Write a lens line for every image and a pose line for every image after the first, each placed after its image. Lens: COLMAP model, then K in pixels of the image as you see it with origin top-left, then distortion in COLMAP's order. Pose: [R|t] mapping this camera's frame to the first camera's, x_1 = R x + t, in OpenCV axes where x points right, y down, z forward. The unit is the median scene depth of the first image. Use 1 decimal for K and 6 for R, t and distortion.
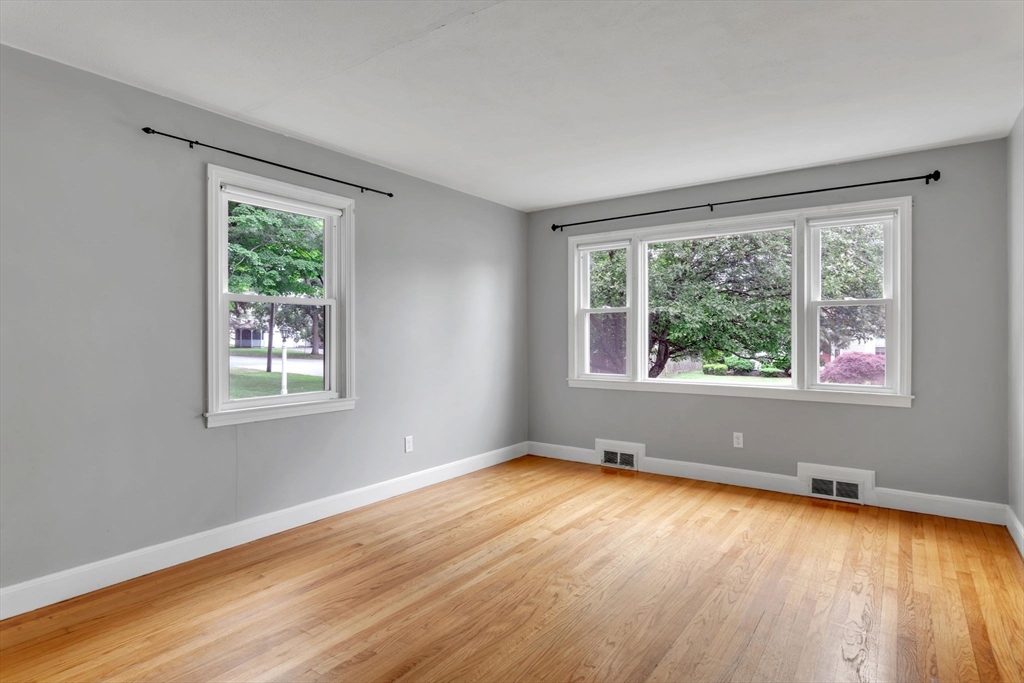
lens RADIAL K [[545.4, 0, 517.0], [0, 545.4, 334.6], [0, 0, 1]] dist [-0.020517, 0.014003]
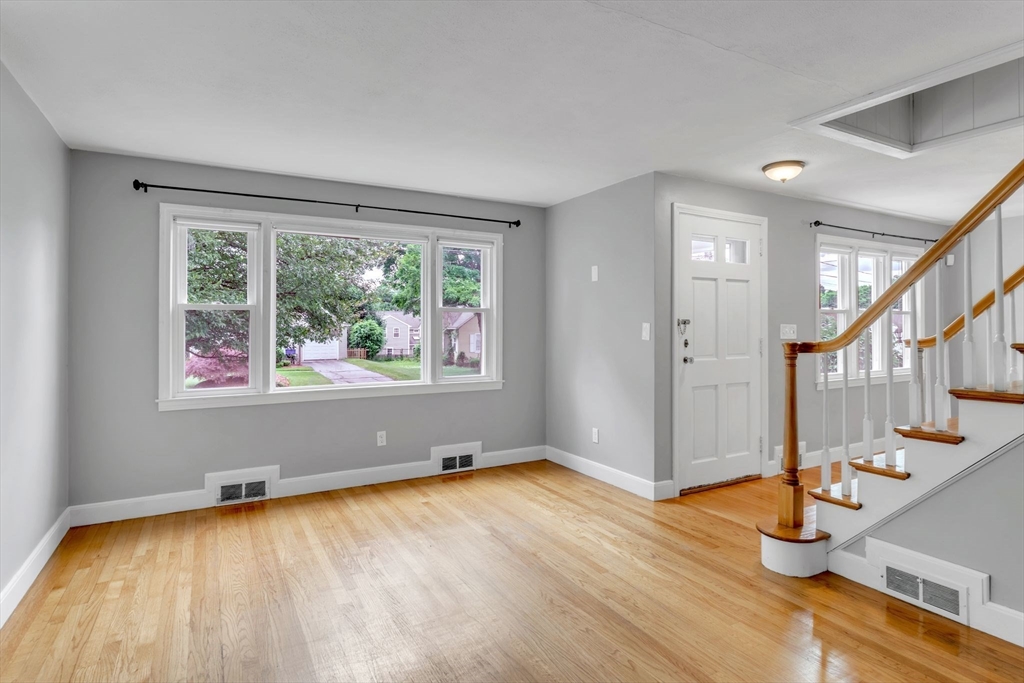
lens RADIAL K [[545.4, 0, 517.0], [0, 545.4, 334.6], [0, 0, 1]] dist [-0.020517, 0.014003]
pose [[0.421800, -0.014120, 0.906579, -0.464649], [0.000917, 0.999885, 0.015147, -0.022381], [-0.906689, -0.005558, 0.421764, 0.360511]]
